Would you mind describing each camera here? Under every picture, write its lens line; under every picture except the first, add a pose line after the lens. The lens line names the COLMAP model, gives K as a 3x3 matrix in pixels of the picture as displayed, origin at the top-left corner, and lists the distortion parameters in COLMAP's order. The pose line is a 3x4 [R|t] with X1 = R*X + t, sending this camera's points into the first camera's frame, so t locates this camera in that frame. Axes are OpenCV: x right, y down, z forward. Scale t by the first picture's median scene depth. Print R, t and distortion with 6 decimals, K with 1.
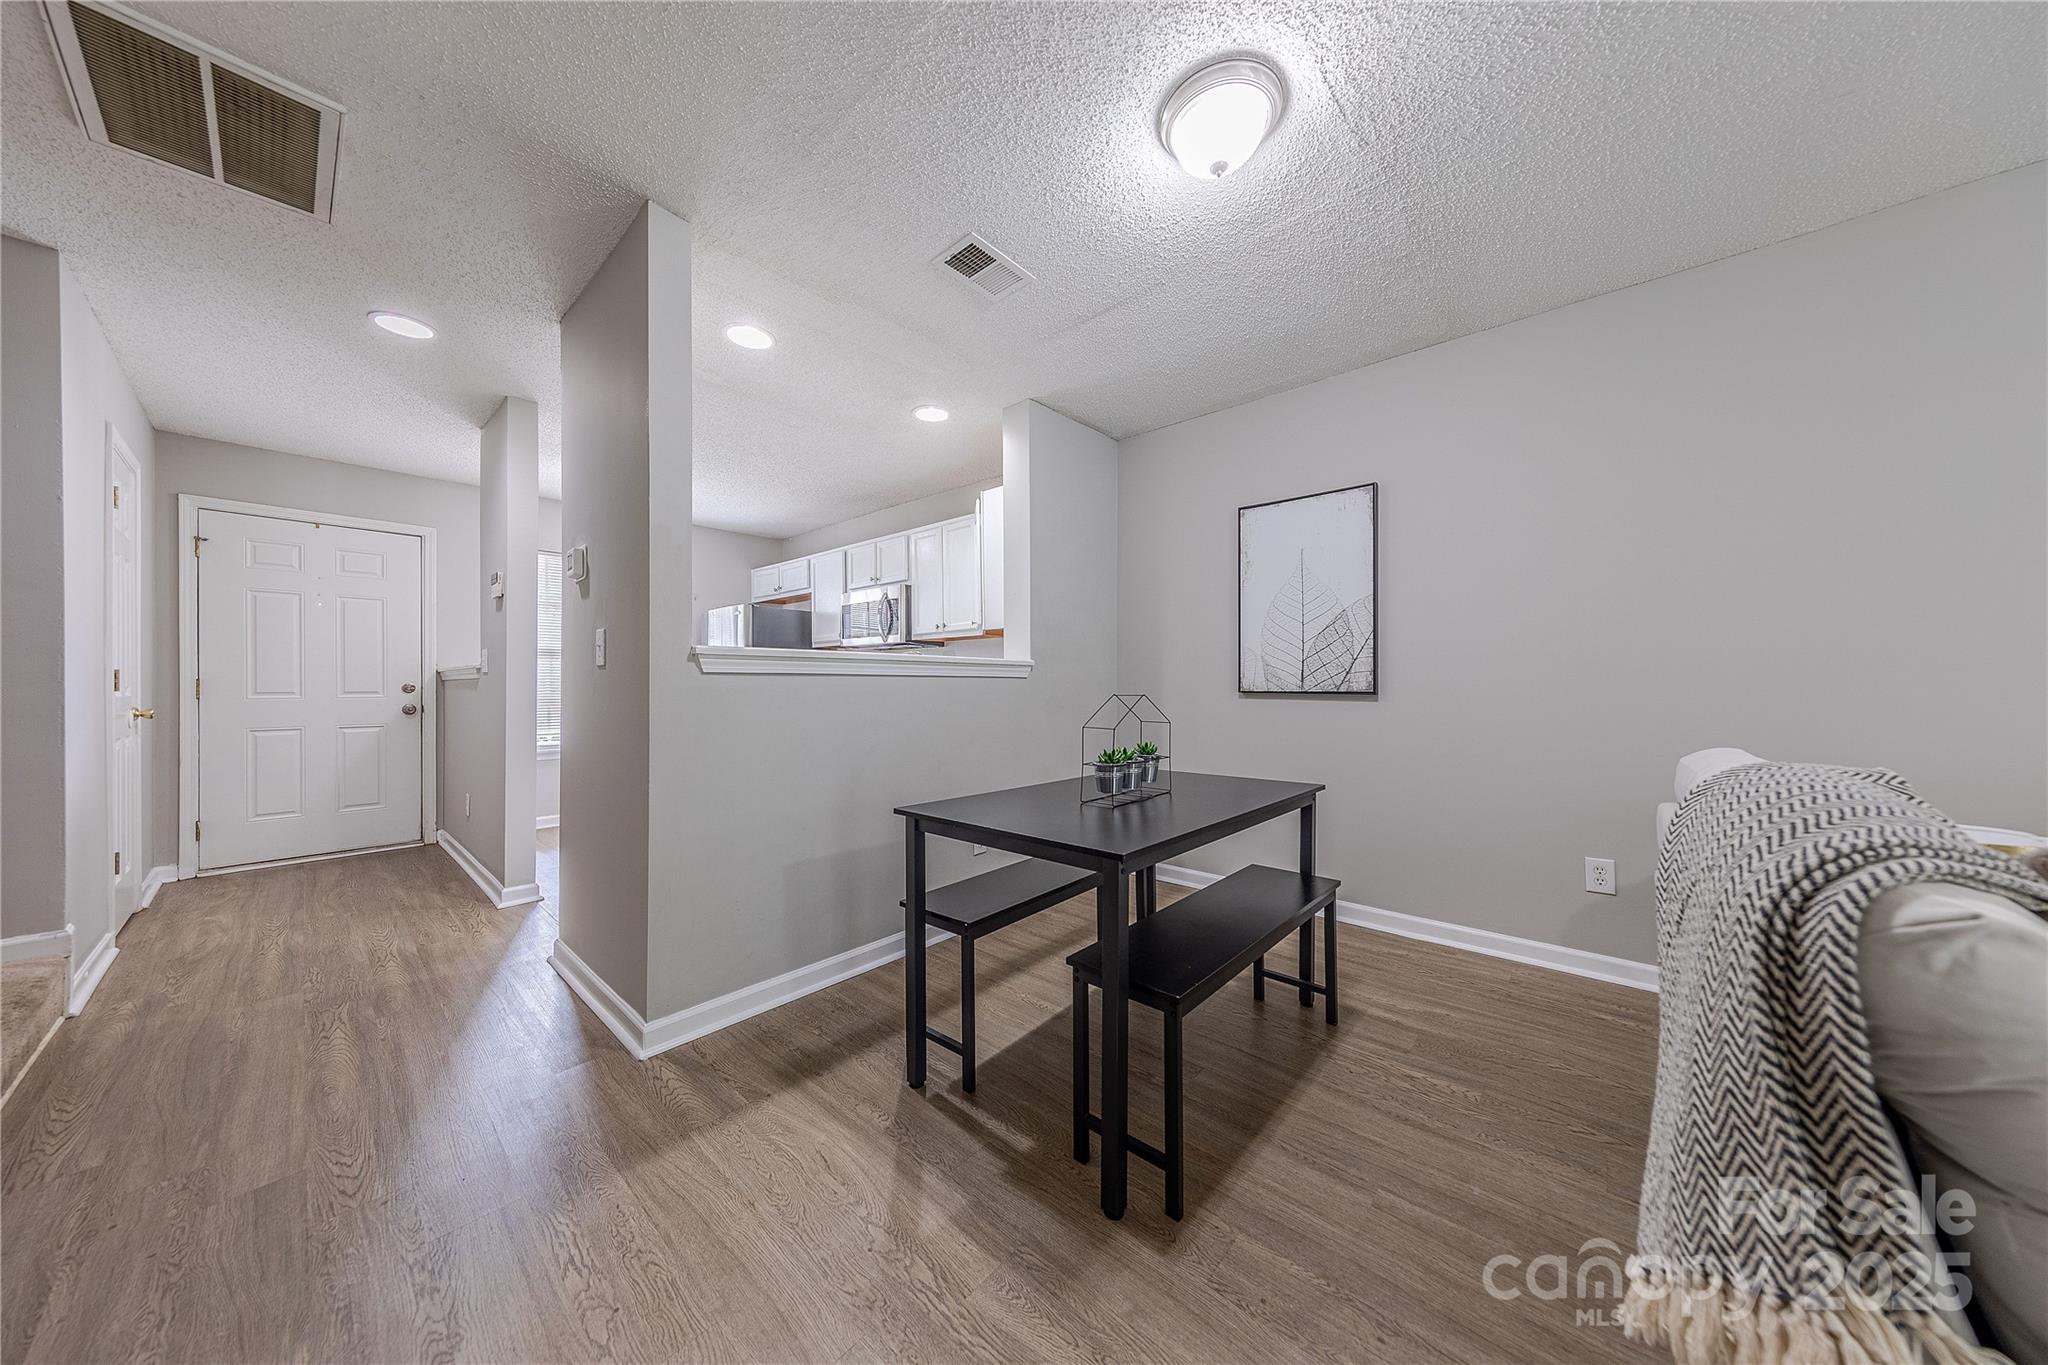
lens RADIAL K [[638.7, 0, 1021.1], [0, 638.7, 686.6], [0, 0, 1]] dist [0.000462, 0.000039]
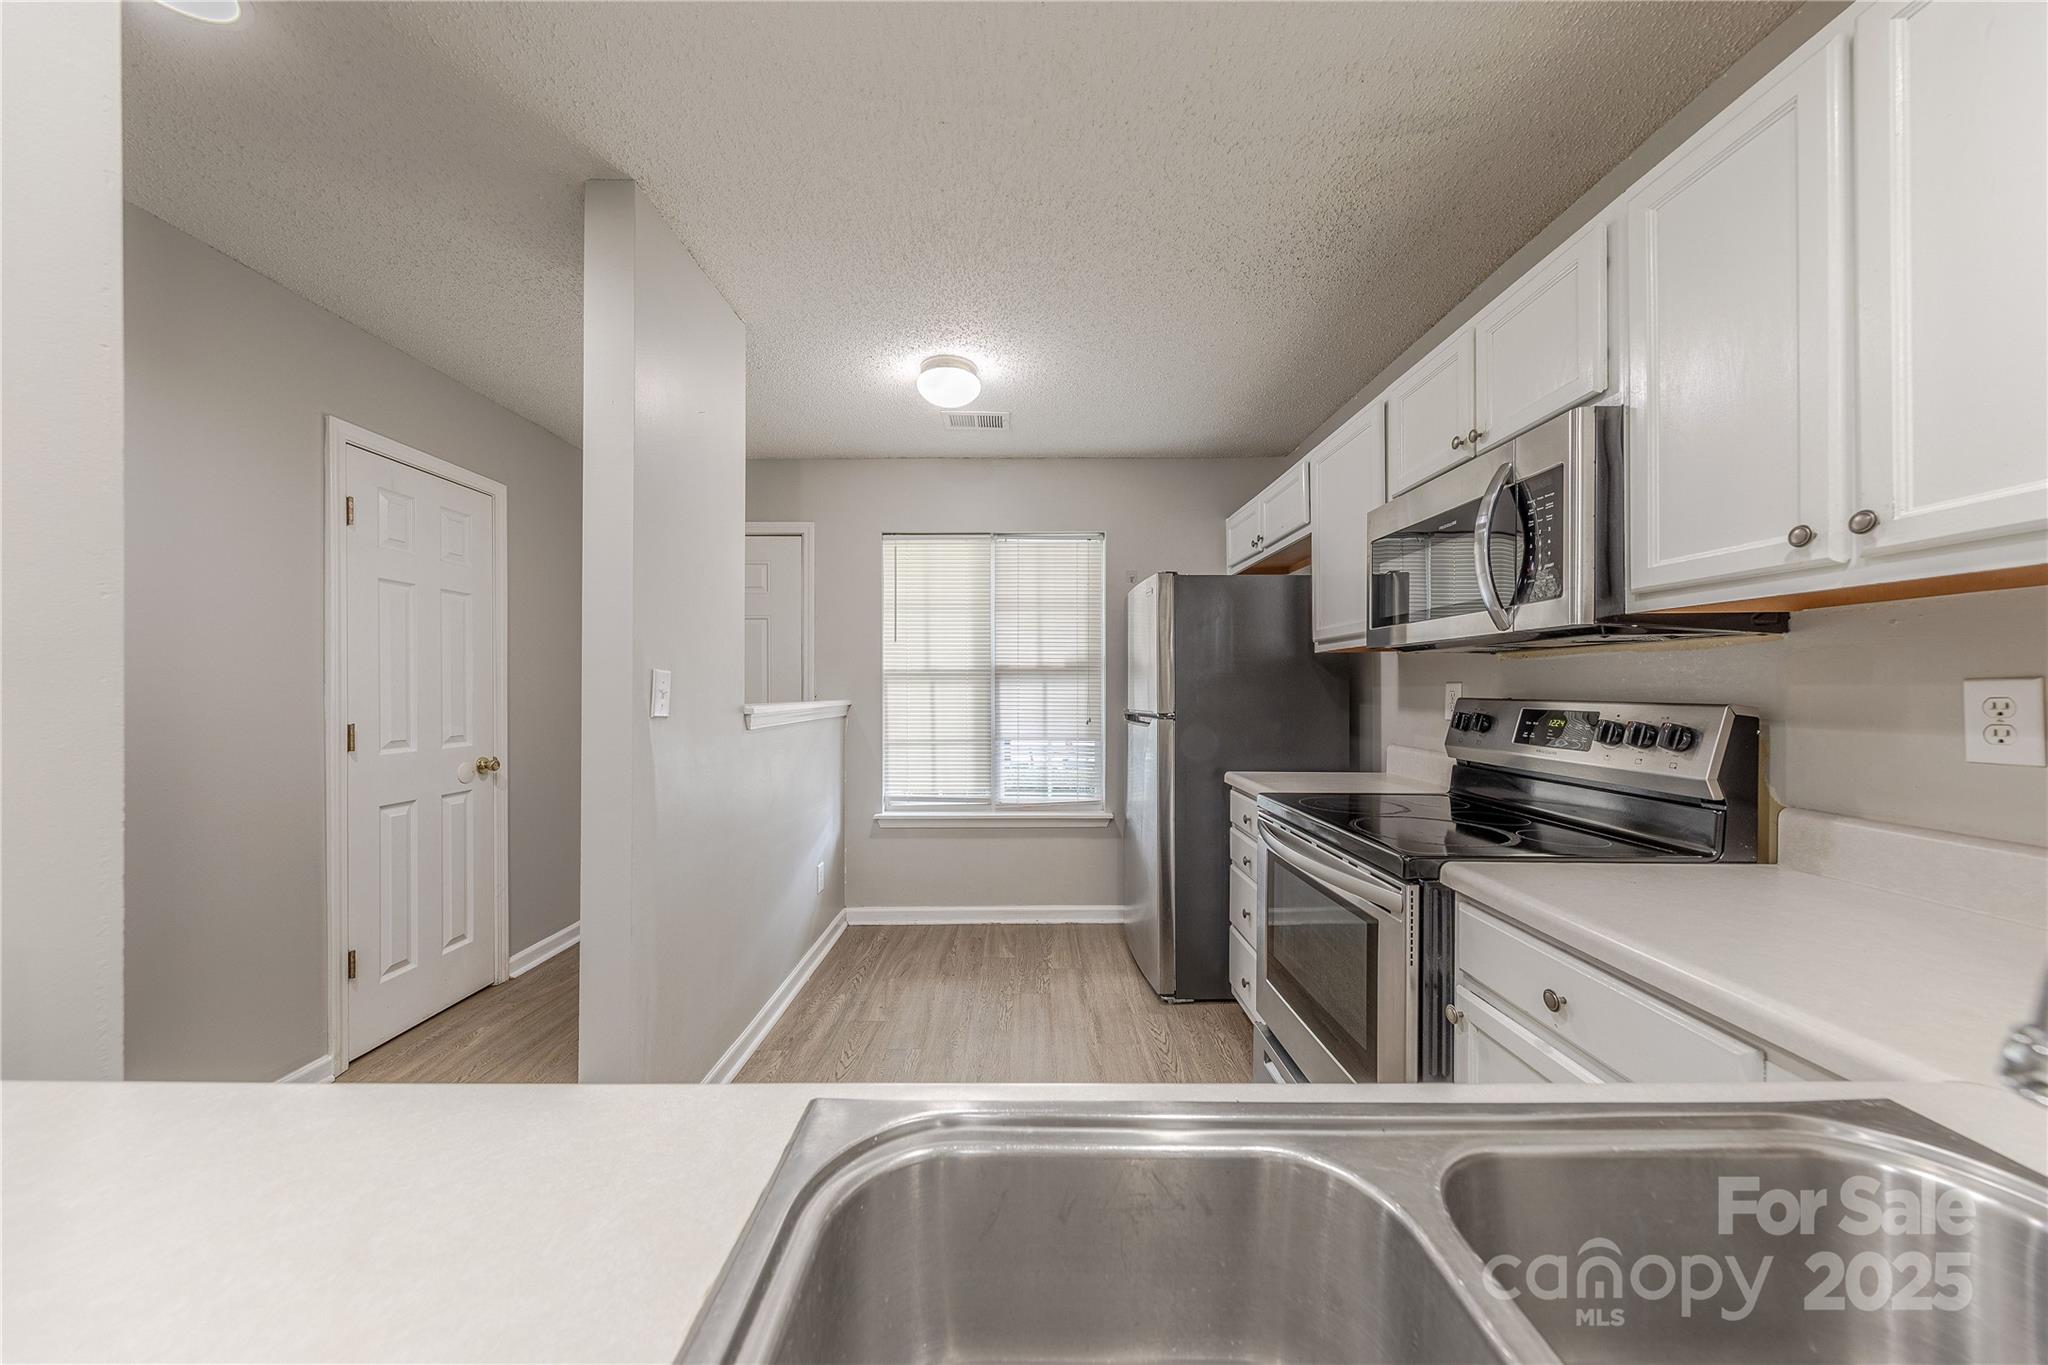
lens RADIAL K [[674.4, 0, 1022.0], [0, 674.4, 693.2], [0, 0, 1]] dist [0.000215, -0.000021]
pose [[0.663958, 0.000196, -0.747770, -0.198068], [-0.001312, 0.999999, -0.000903, -0.060594], [0.747769, 0.001581, 0.663957, 0.970594]]
